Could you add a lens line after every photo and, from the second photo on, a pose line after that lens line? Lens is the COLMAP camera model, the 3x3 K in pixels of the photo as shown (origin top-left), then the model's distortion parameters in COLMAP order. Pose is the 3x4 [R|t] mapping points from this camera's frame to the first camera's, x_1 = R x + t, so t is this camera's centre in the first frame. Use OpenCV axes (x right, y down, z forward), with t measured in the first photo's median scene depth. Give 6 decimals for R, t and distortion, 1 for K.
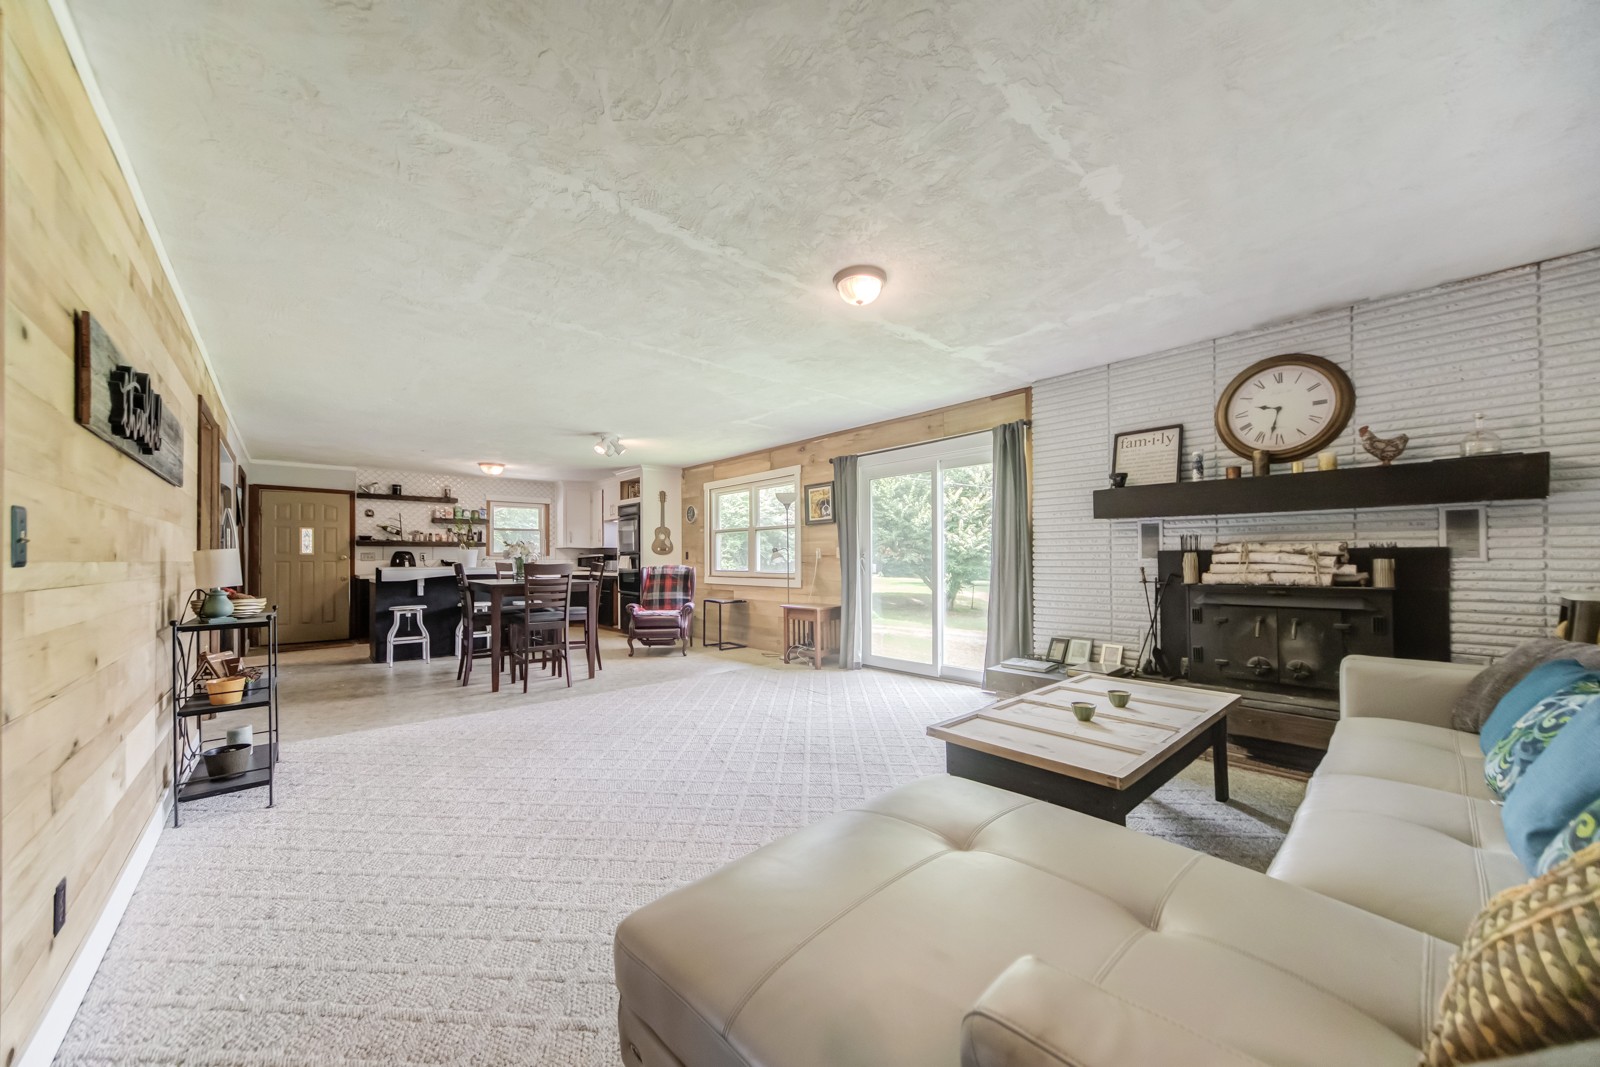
lens RADIAL K [[541.7, 0, 770.5], [0, 541.7, 550.6], [0, 0, 1]] dist [-0.002307, 0.000176]
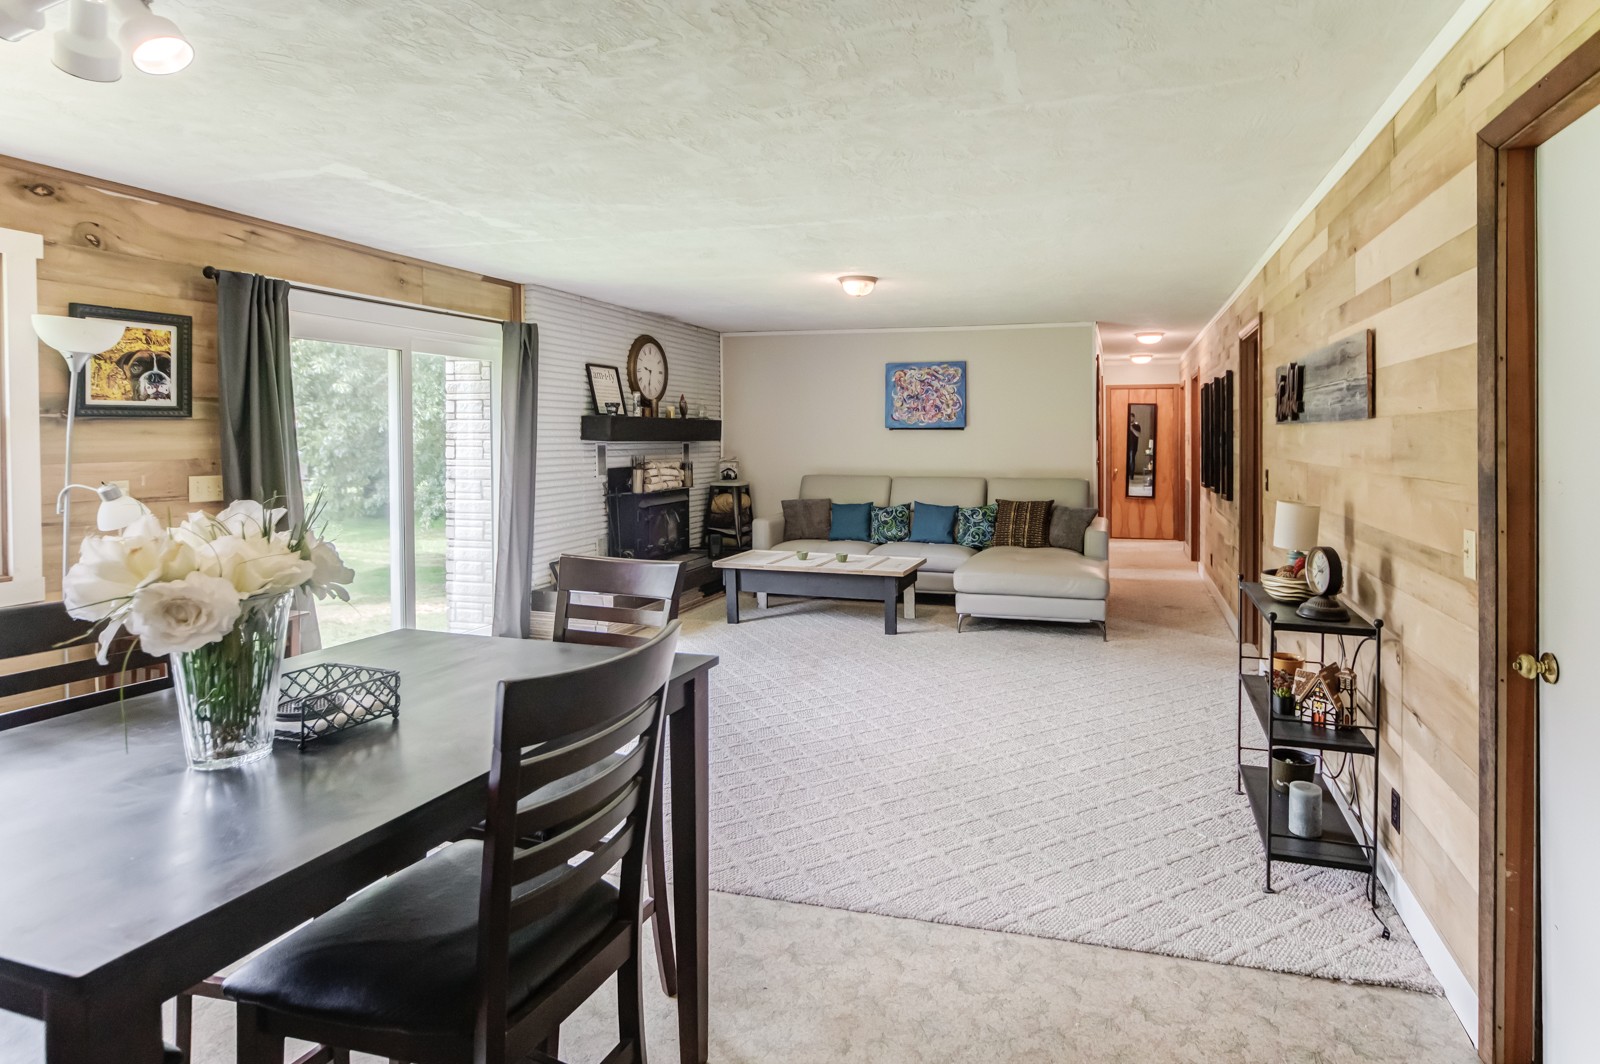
lens RADIAL K [[826.7, 0, 898.7], [0, 826.7, 427.9], [0, 0, 1]] dist [-0.007408, 0.003772]
pose [[-0.554454, 0.012680, 0.832118, -0.576441], [-0.007322, 0.999771, -0.020114, -0.028366], [-0.832182, -0.017245, -0.554234, 0.728986]]
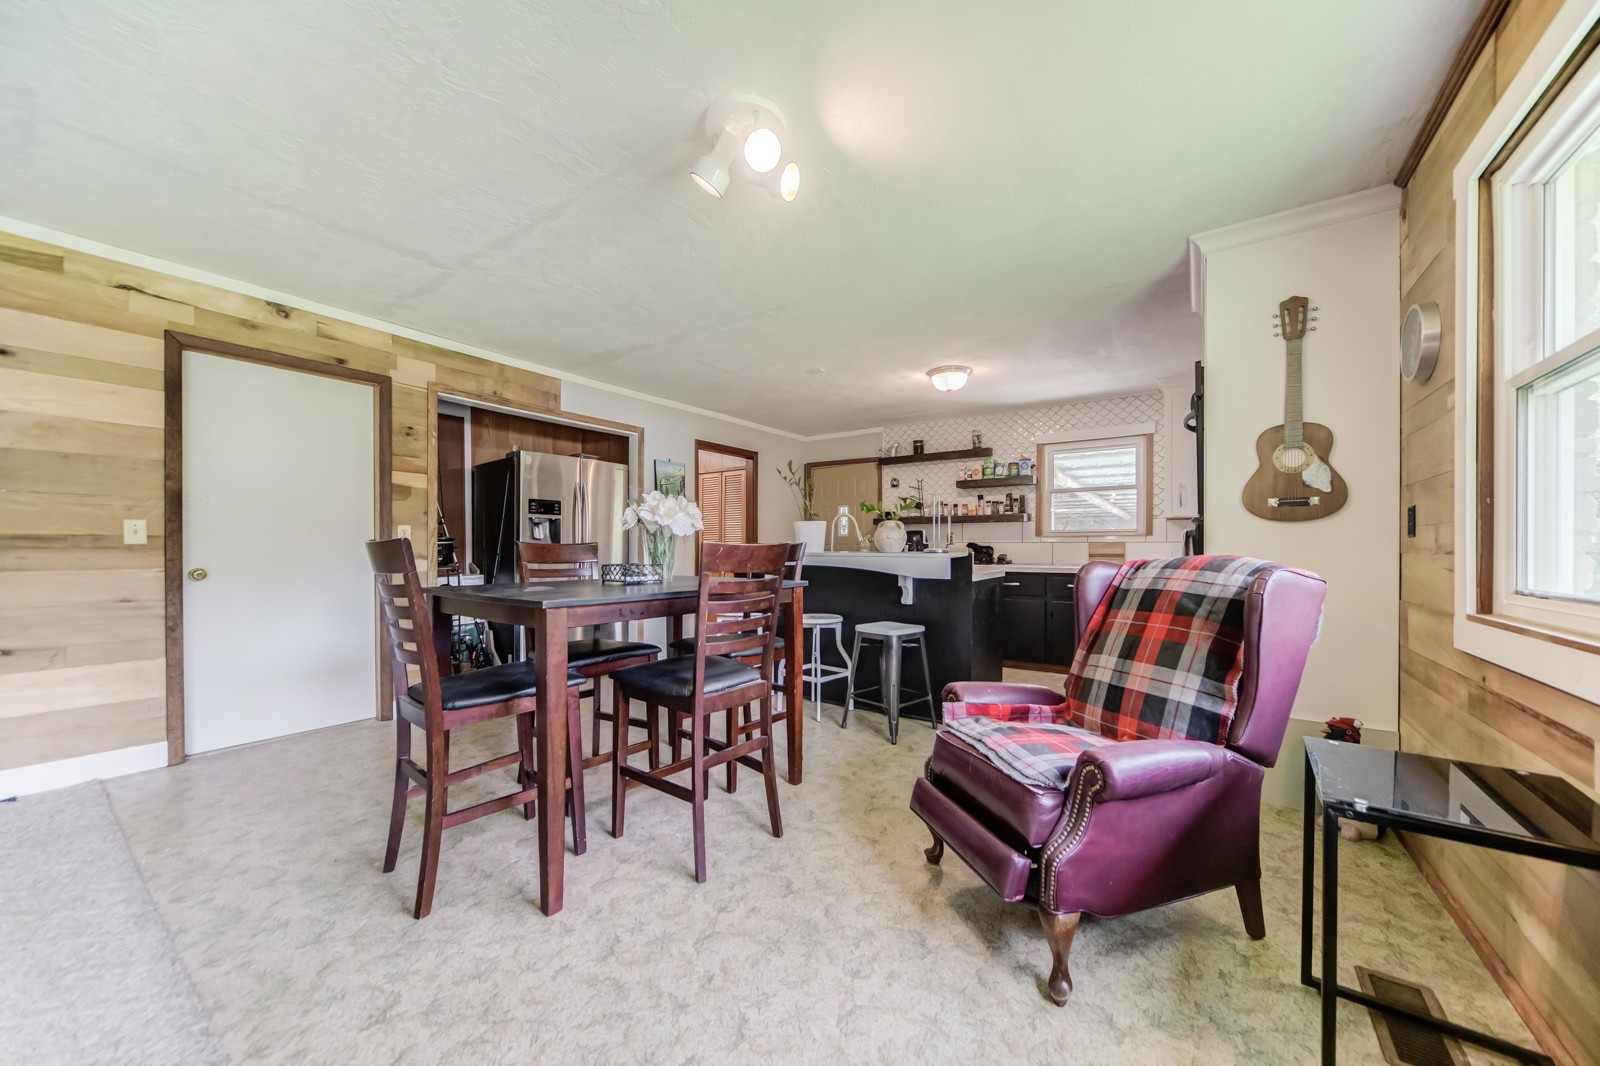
lens RADIAL K [[560.2, 0, 840.2], [0, 560.2, 551.5], [0, 0, 1]] dist [-0.000688, -0.000237]
pose [[0.280529, 0.010672, -0.959786, 0.016956], [0.010743, 0.999841, 0.014257, 0.019212], [0.959785, -0.014310, 0.280370, 0.758401]]
